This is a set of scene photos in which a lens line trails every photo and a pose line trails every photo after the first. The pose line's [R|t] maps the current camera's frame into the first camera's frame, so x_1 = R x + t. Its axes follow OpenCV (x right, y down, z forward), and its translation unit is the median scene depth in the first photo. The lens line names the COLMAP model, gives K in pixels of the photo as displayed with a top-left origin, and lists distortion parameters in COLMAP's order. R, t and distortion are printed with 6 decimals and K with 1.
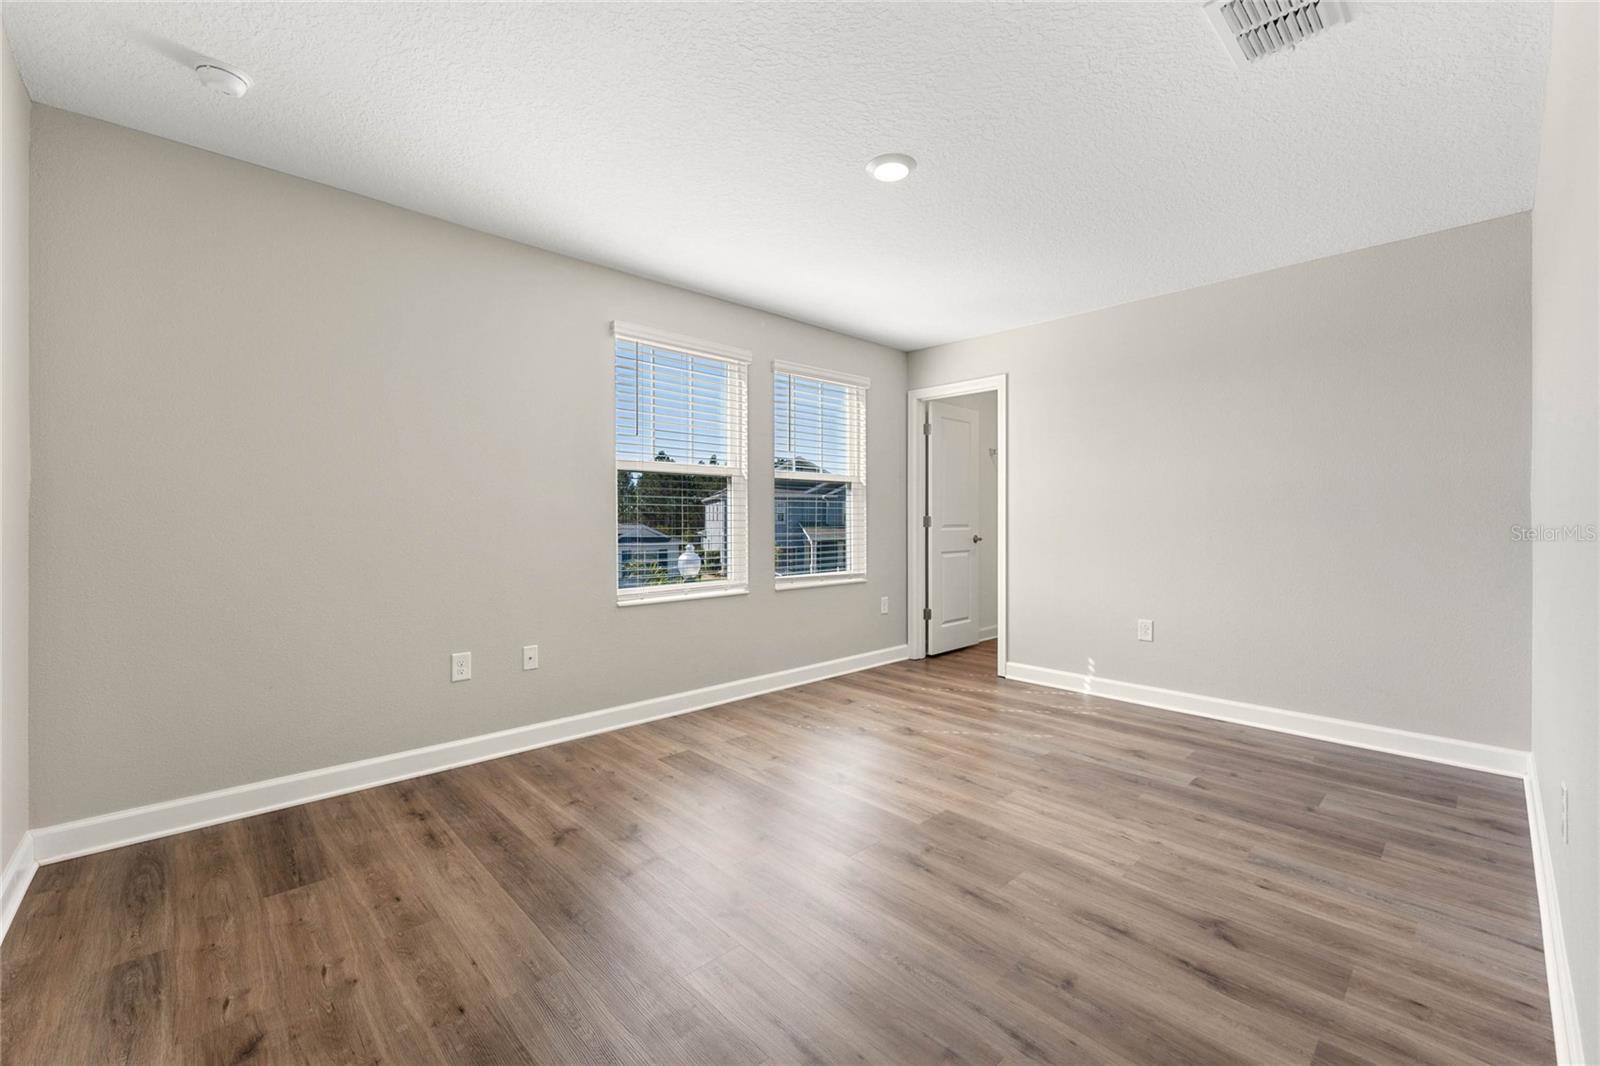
lens RADIAL K [[643.9, 0, 810.0], [0, 643.9, 524.4], [0, 0, 1]] dist [0.000638, 0.000159]
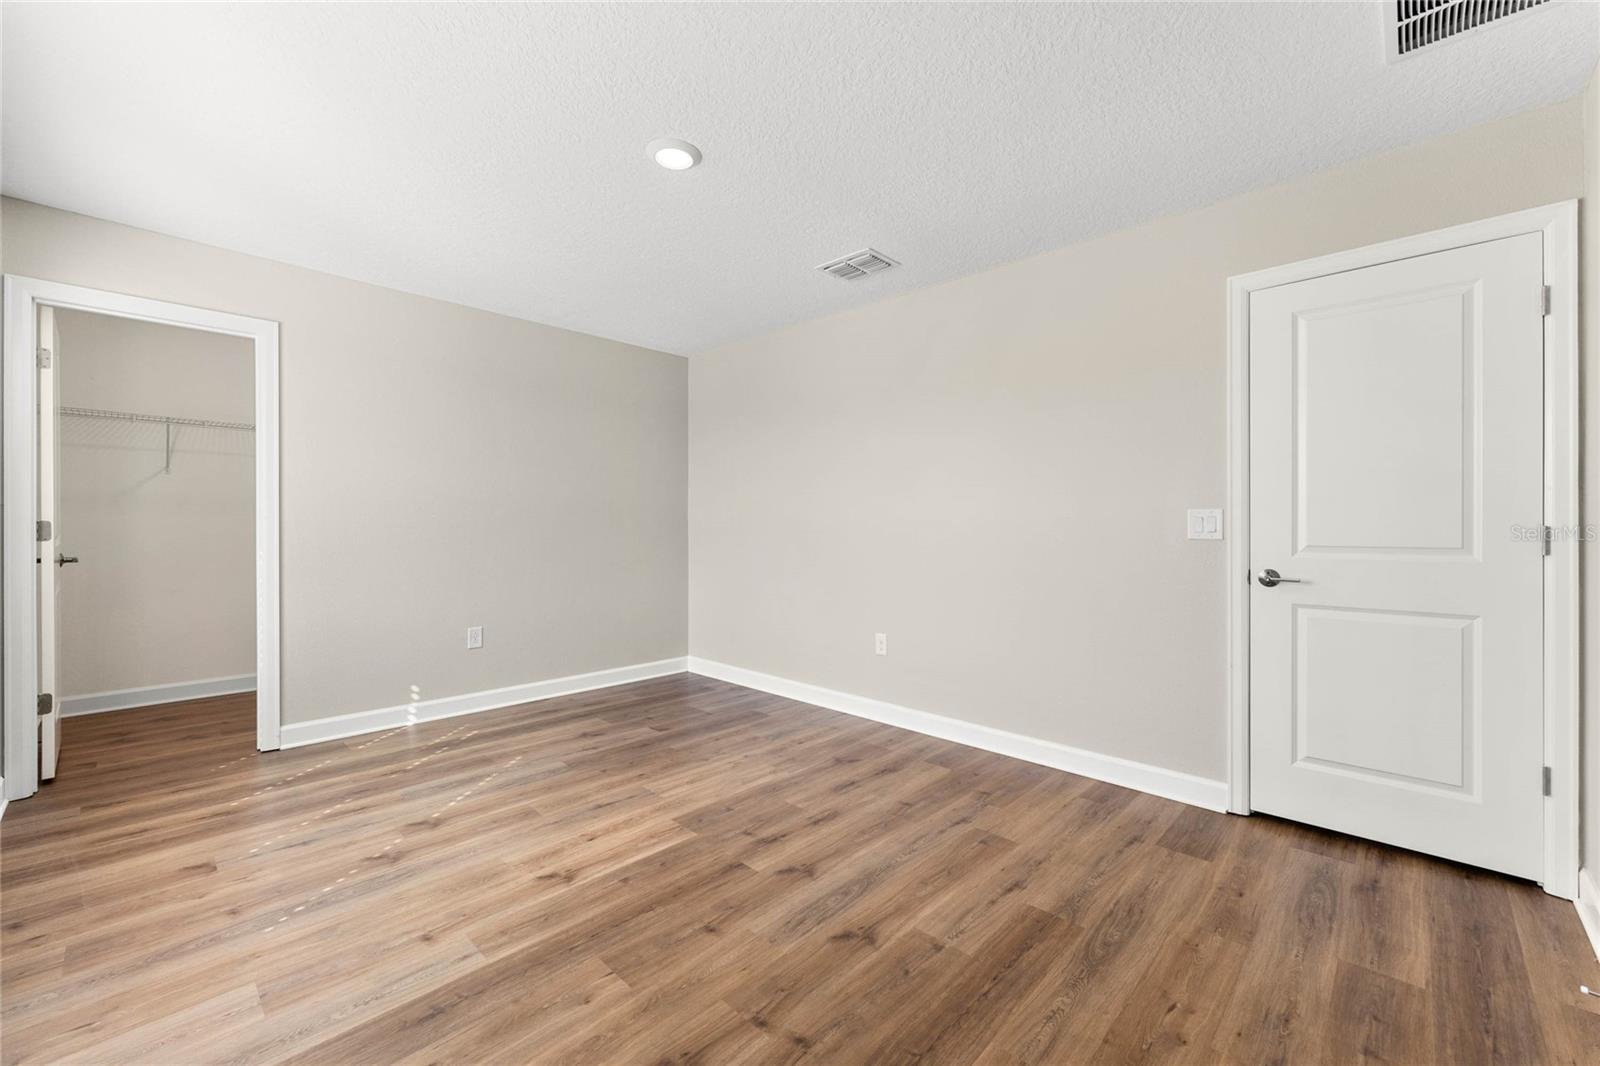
lens RADIAL K [[643.9, 0, 810.0], [0, 643.9, 524.4], [0, 0, 1]] dist [0.000638, 0.000159]
pose [[-0.044550, 0.001946, 0.999005, -0.654119], [0.003443, 0.999992, -0.001795, -0.010633], [-0.999001, 0.003360, -0.044557, 0.677694]]
